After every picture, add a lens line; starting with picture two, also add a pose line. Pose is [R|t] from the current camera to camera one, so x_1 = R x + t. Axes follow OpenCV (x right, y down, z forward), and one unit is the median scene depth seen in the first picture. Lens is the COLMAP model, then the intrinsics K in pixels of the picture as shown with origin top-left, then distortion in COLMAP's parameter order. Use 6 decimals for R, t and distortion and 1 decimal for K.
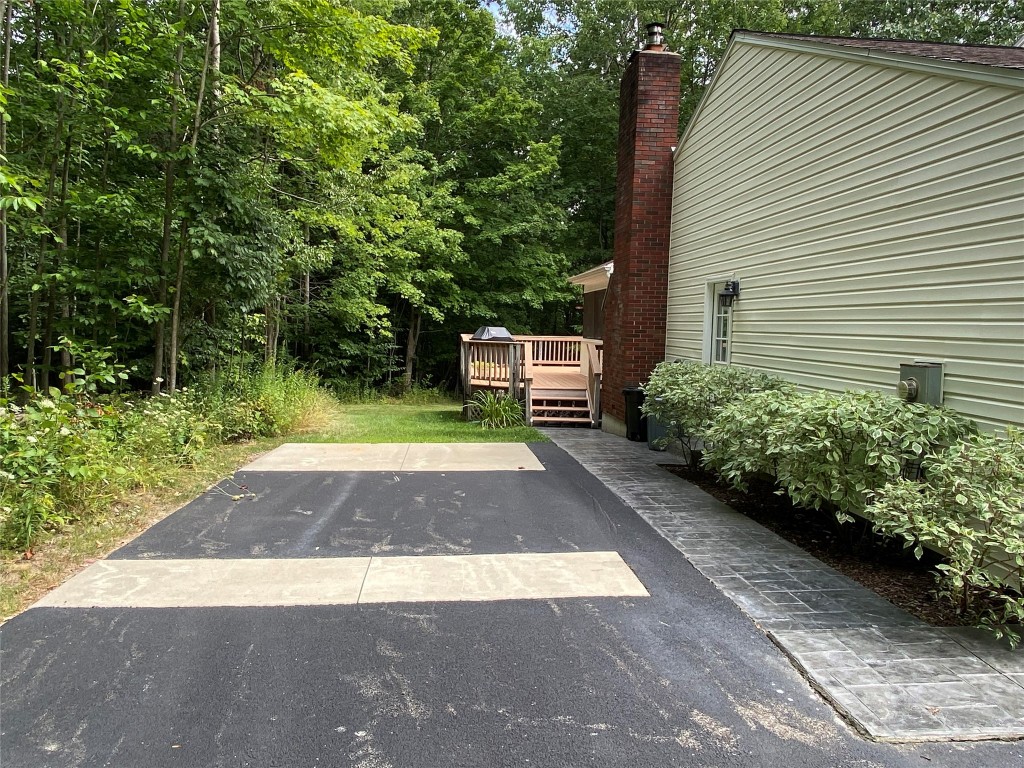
lens RADIAL K [[704.9, 0, 519.2], [0, 704.9, 391.7], [0, 0, 1]] dist [0.112730, 0.001062]
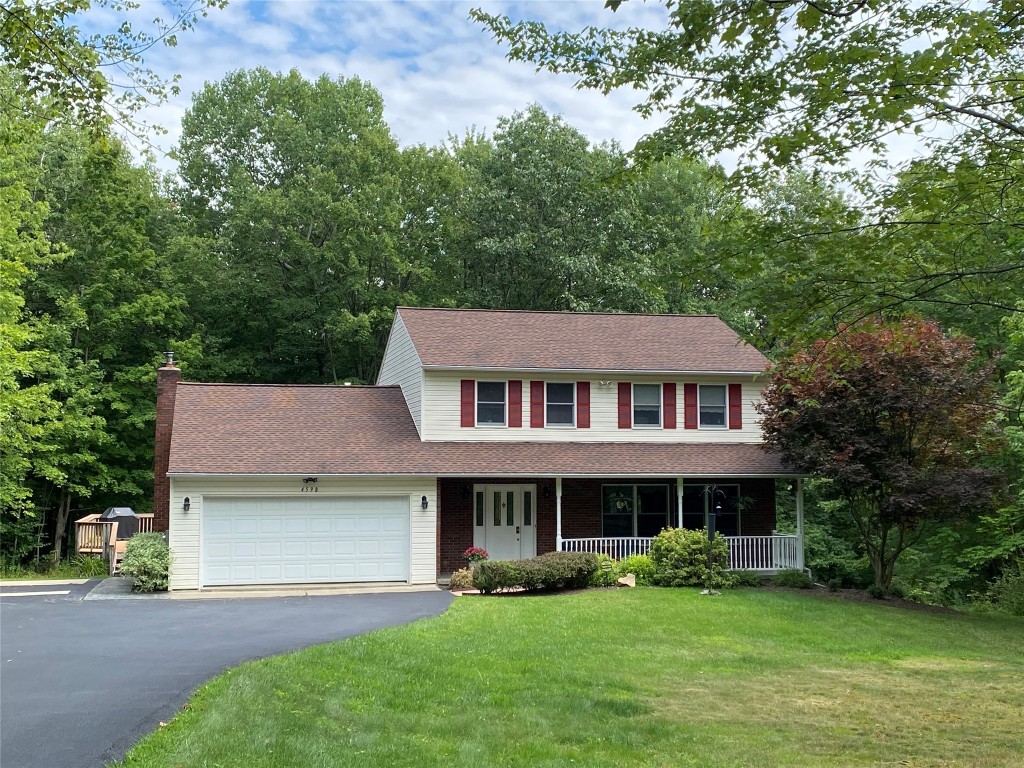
lens RADIAL K [[1325.1, 0, 511.5], [0, 1325.1, 376.9], [0, 0, 1]] dist [0.000431, 0.000000]
pose [[0.992125, -0.008973, 0.124926, 0.281650], [0.029210, 0.986503, -0.161118, 0.059276], [-0.121795, 0.163499, 0.978997, -1.083611]]
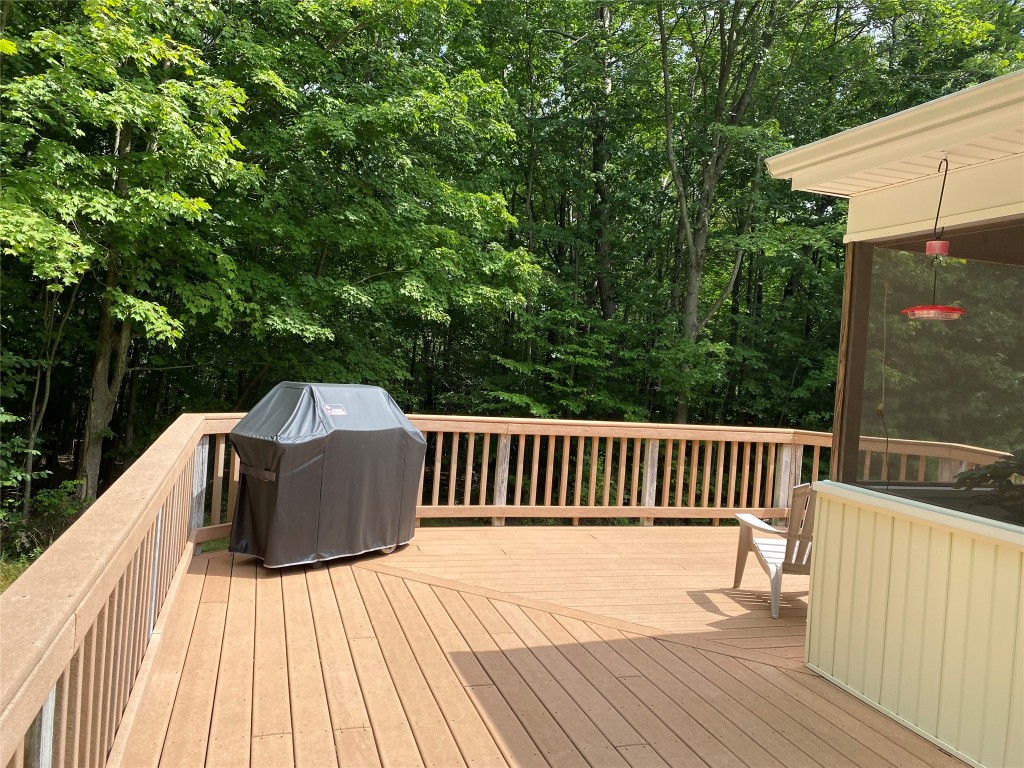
lens RADIAL K [[786.8, 0, 508.7], [0, 786.8, 380.5], [0, 0, 1]] dist [0.038489, 0.003119]
pose [[0.977563, 0.036221, 0.207508, -0.027440], [-0.024752, 0.998032, -0.057607, -0.063358], [-0.209186, 0.051178, 0.976536, 0.582239]]
